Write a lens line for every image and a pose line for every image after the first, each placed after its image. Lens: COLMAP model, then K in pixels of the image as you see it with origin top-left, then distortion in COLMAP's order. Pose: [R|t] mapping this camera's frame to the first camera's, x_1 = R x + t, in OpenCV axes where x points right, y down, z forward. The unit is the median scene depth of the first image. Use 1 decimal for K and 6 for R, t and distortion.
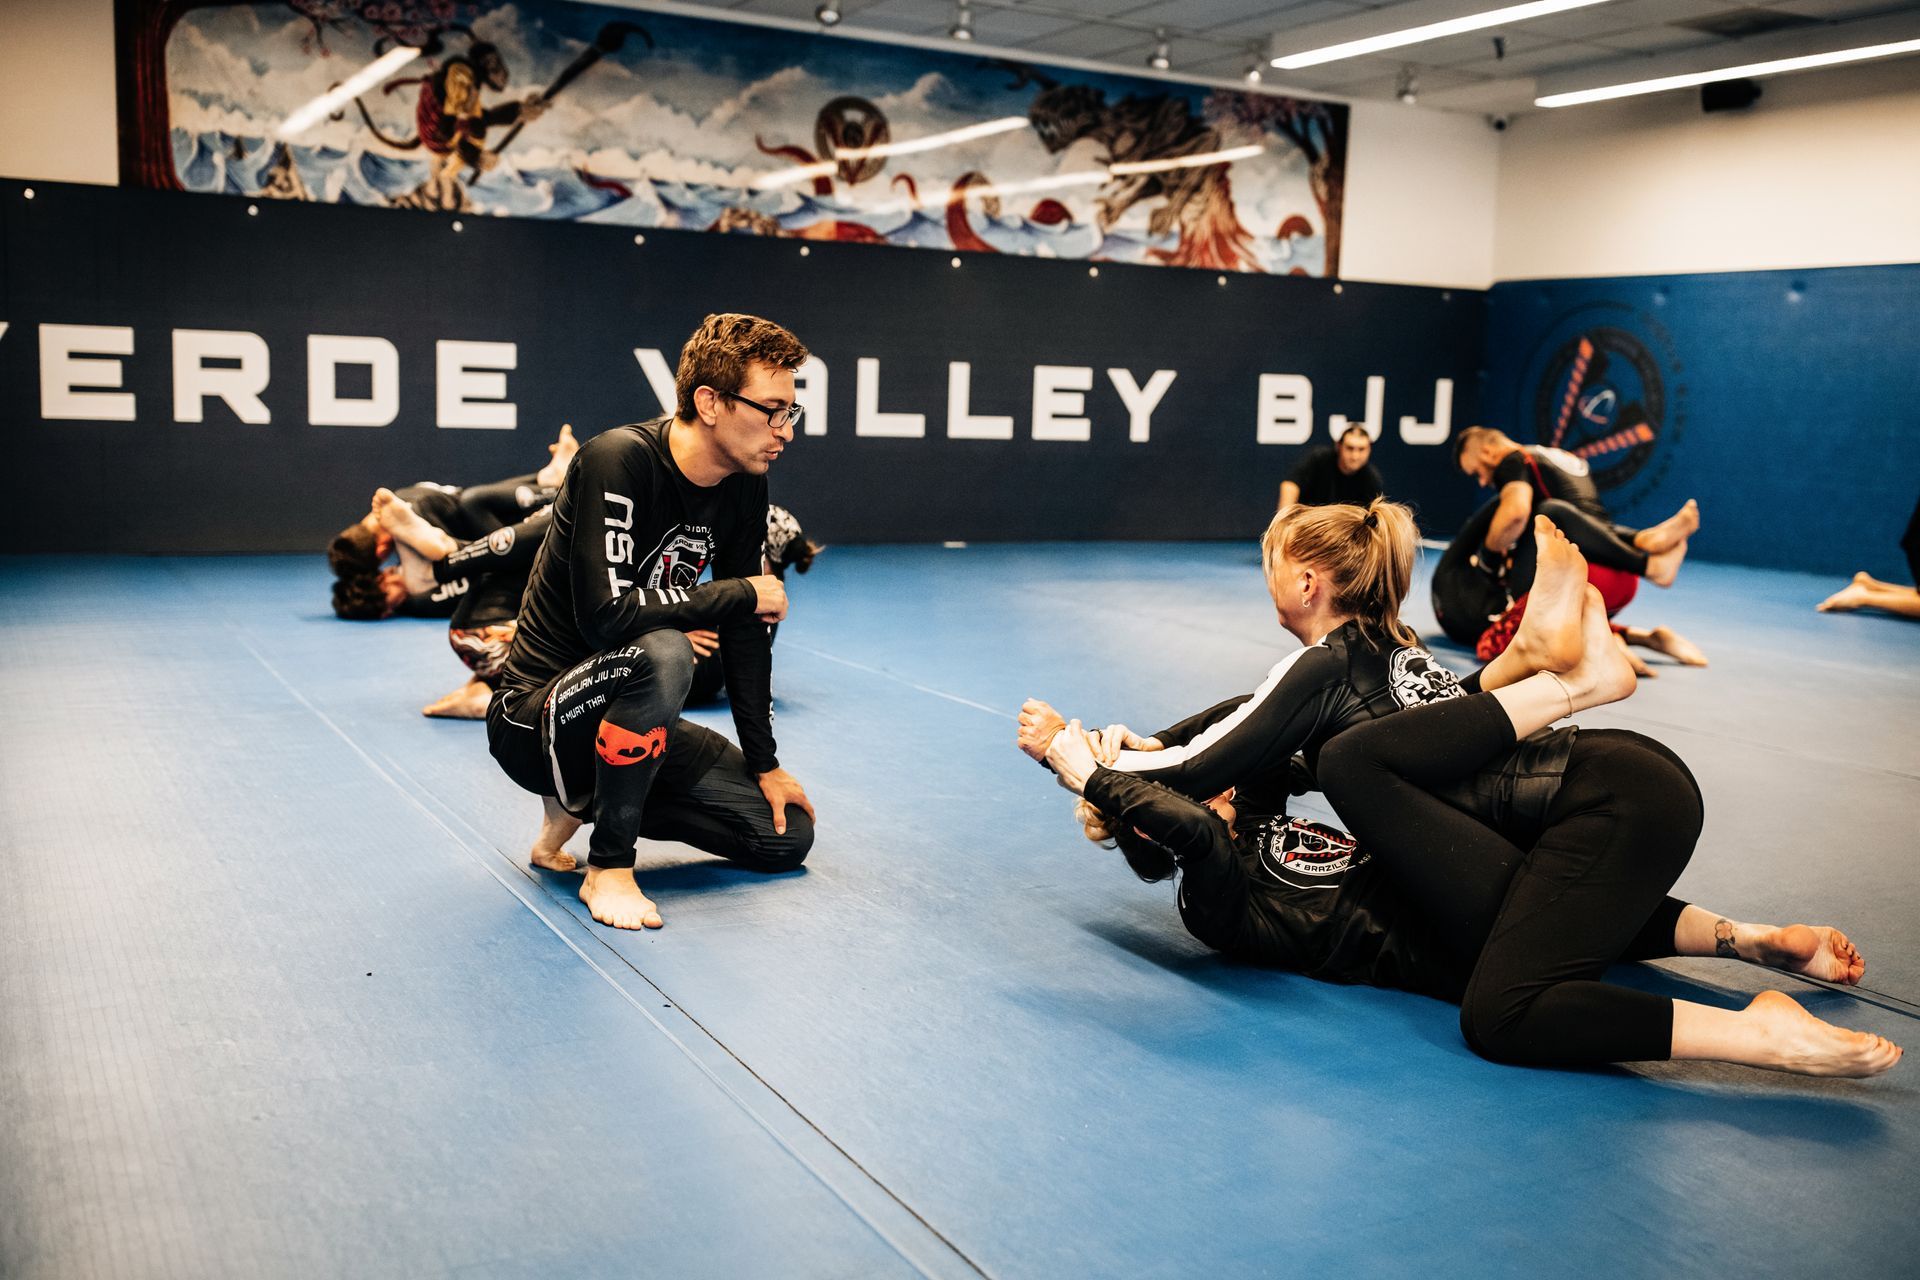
lens RADIAL K [[1813.7, 0, 959.0], [0, 1813.7, 644.7], [0, 0, 1]] dist [-0.014331, 0.000000]
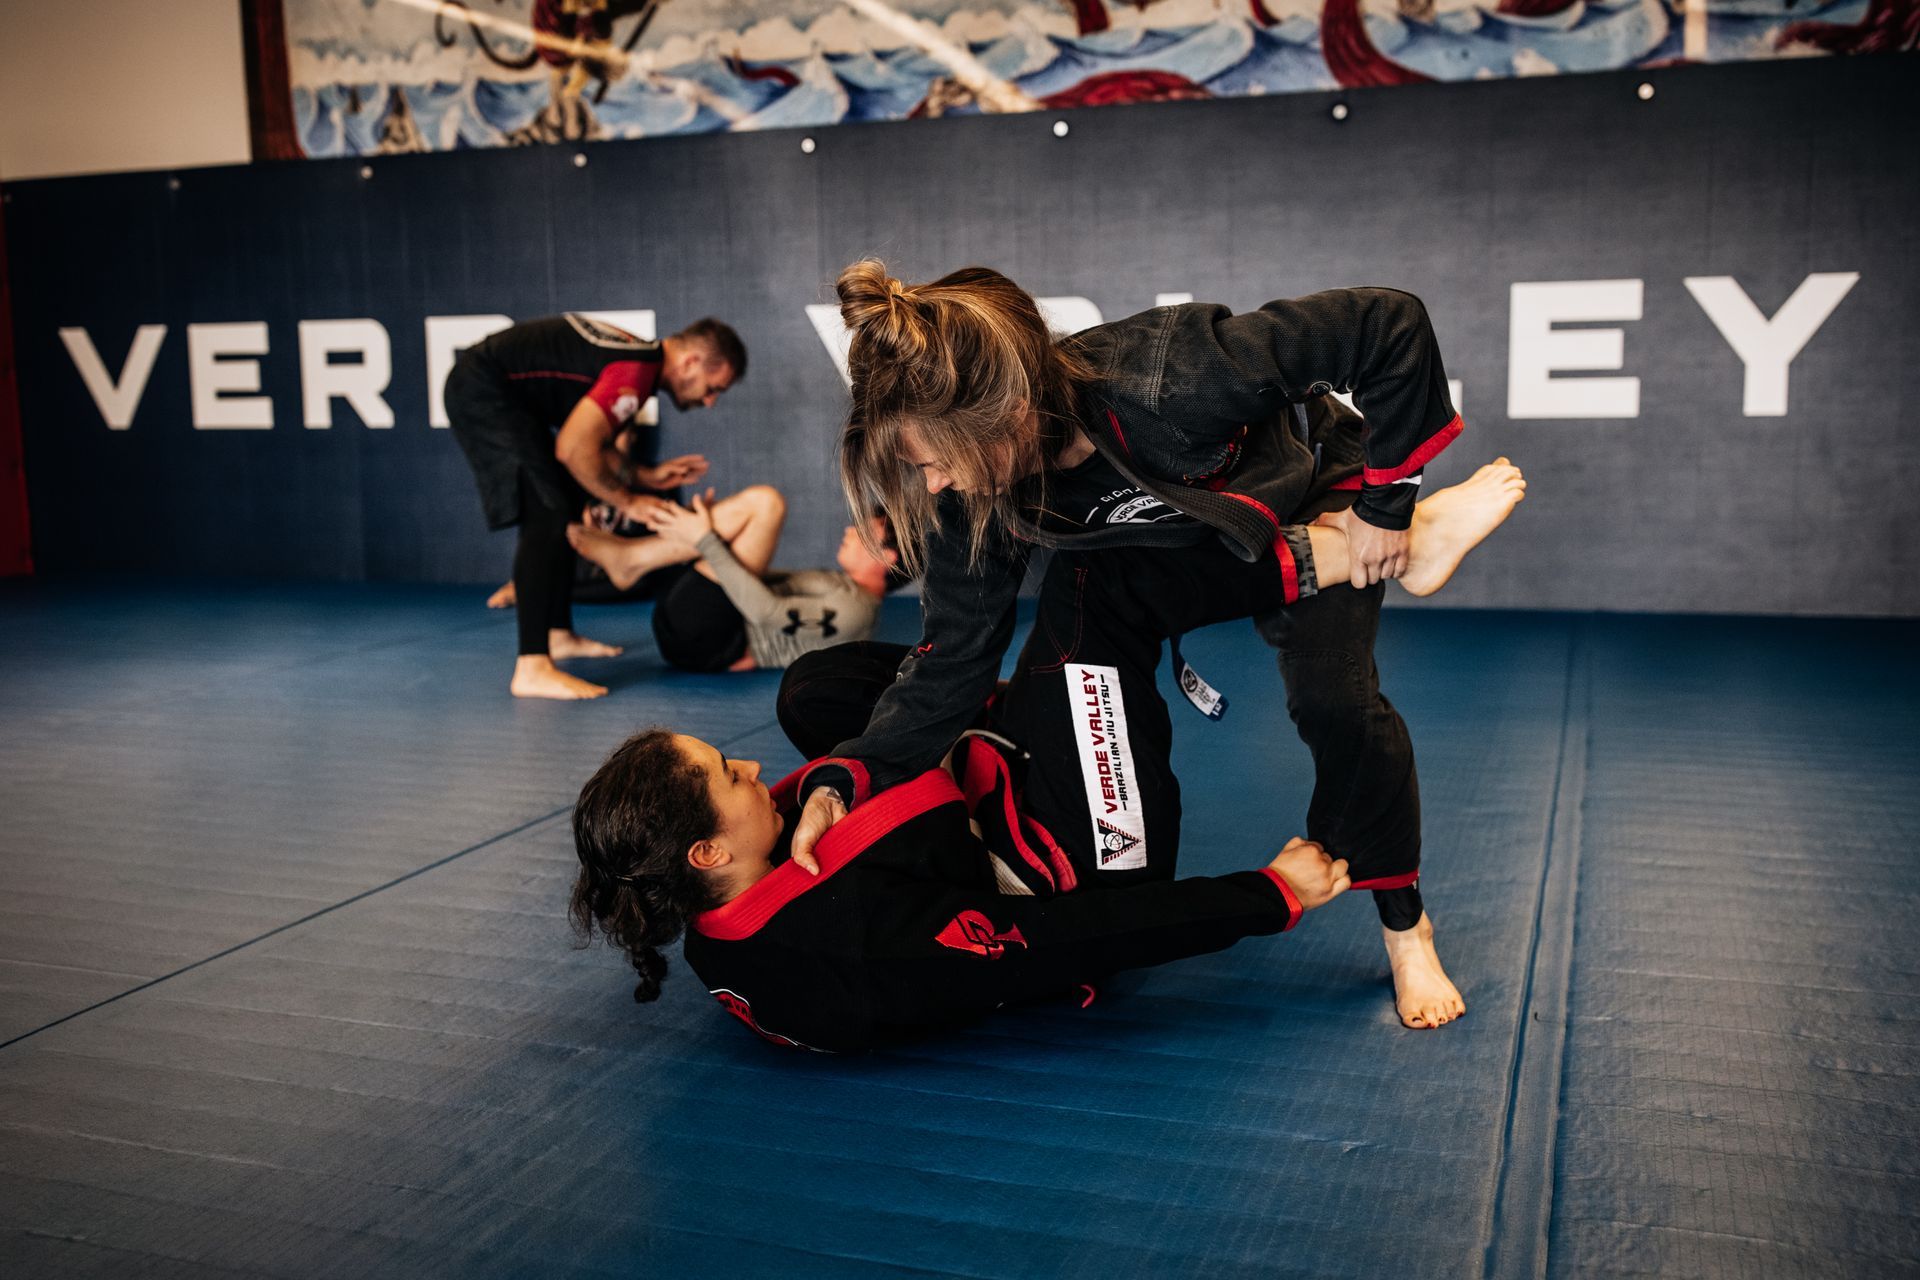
lens RADIAL K [[1813.7, 0, 971.6], [0, 1813.7, 639.0], [0, 0, 1]] dist [-0.014331, 0.000000]
pose [[0.667592, 0.063401, -0.741823, 0.382243], [-0.062275, 0.997631, 0.029221, -0.059951], [0.741918, 0.026689, 0.669959, 0.583210]]
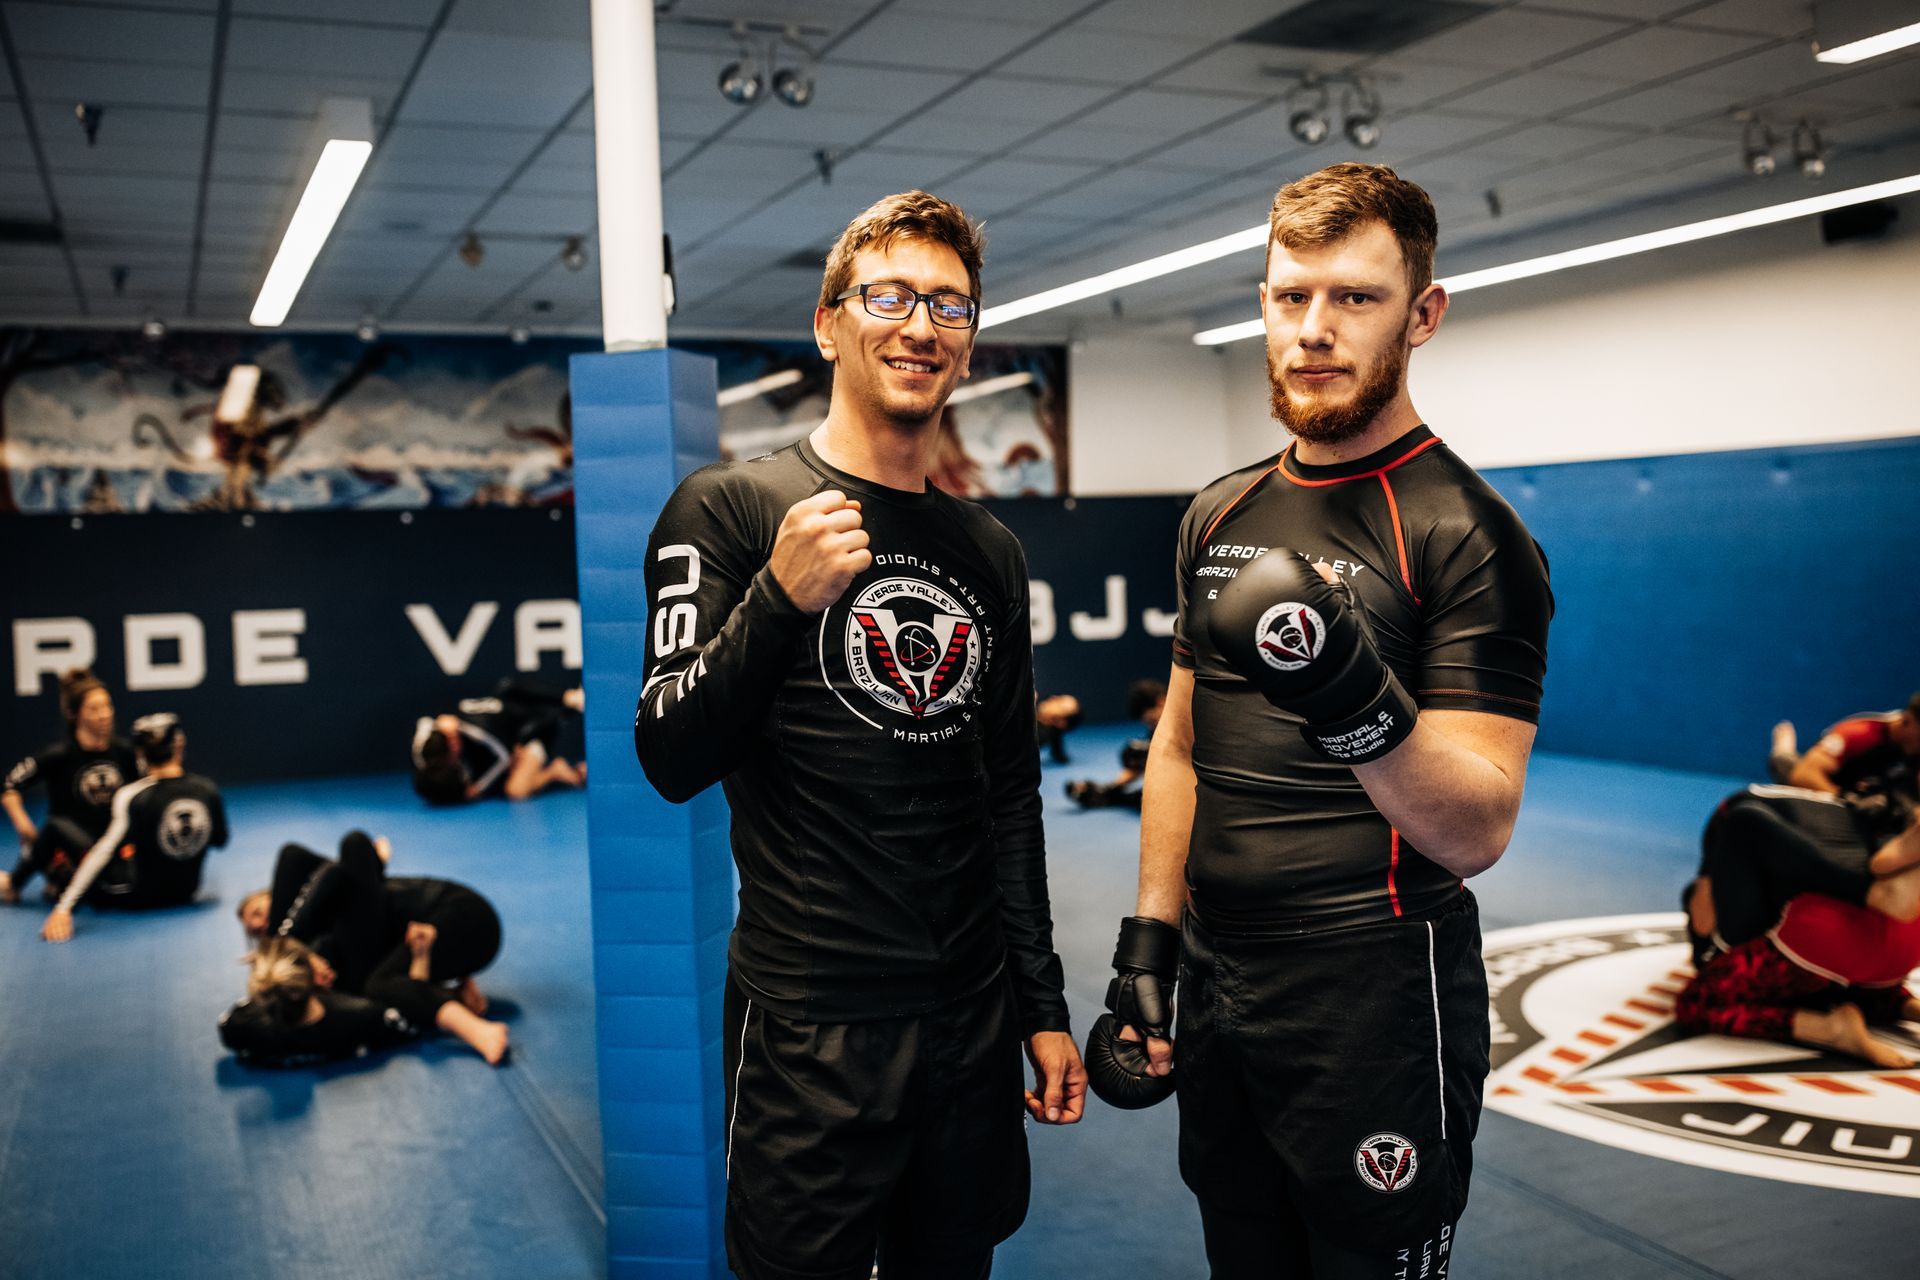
lens RADIAL K [[1813.7, 0, 921.5], [0, 1813.7, 646.2], [0, 0, 1]] dist [-0.014331, 0.000000]
pose [[0.992319, -0.053179, -0.111690, 0.292662], [0.043858, 0.995474, -0.084313, -0.020659], [0.115668, 0.078767, 0.990160, -0.151247]]
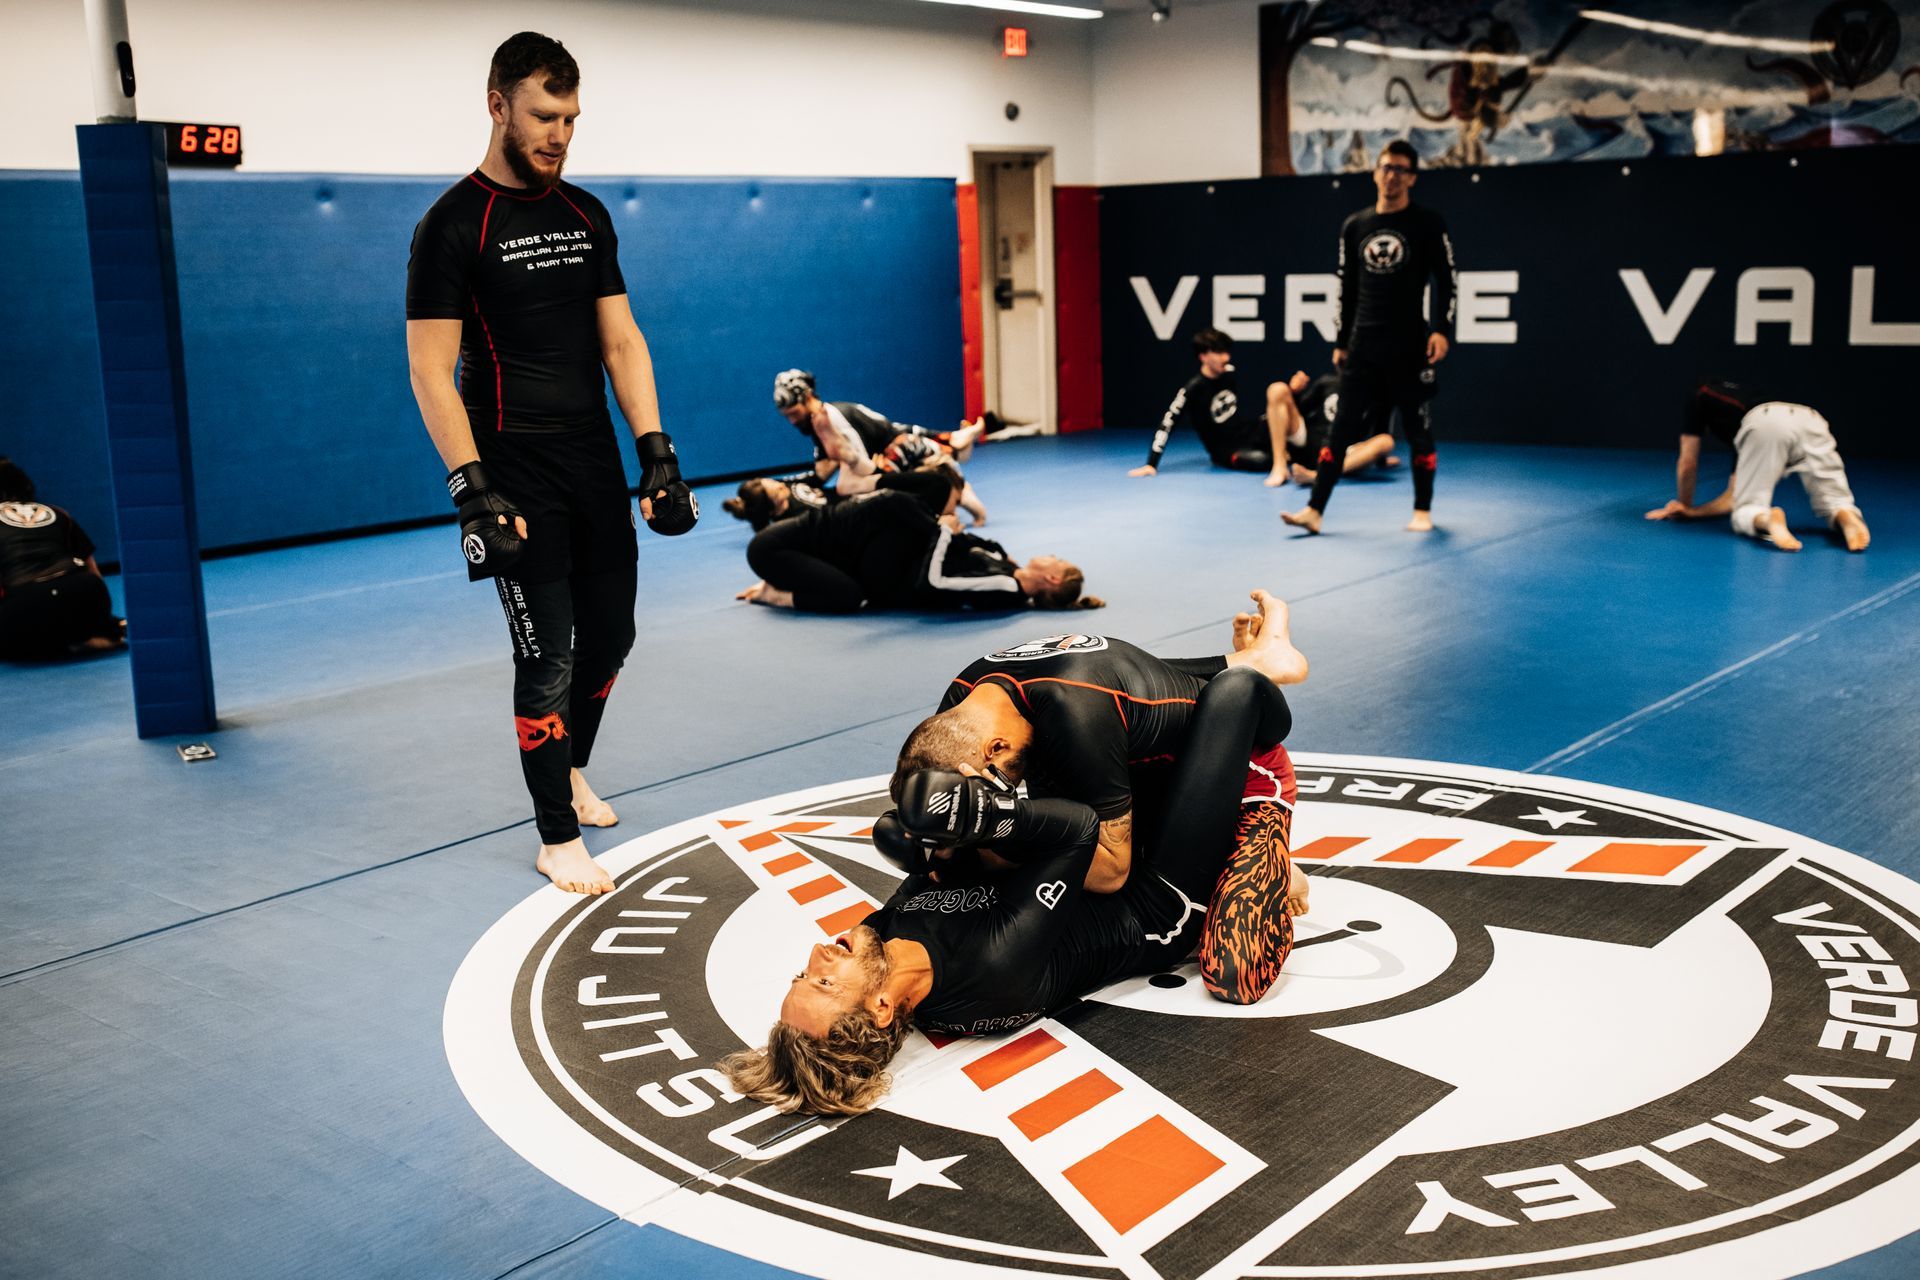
lens RADIAL K [[1983.2, 0, 945.5], [0, 1983.2, 634.3], [0, 0, 1]] dist [-0.017568, 0.000000]
pose [[0.351646, 0.137370, -0.925999, 0.829114], [-0.081962, 0.989894, 0.115723, -0.047733], [0.932538, 0.035203, 0.359351, 0.182409]]
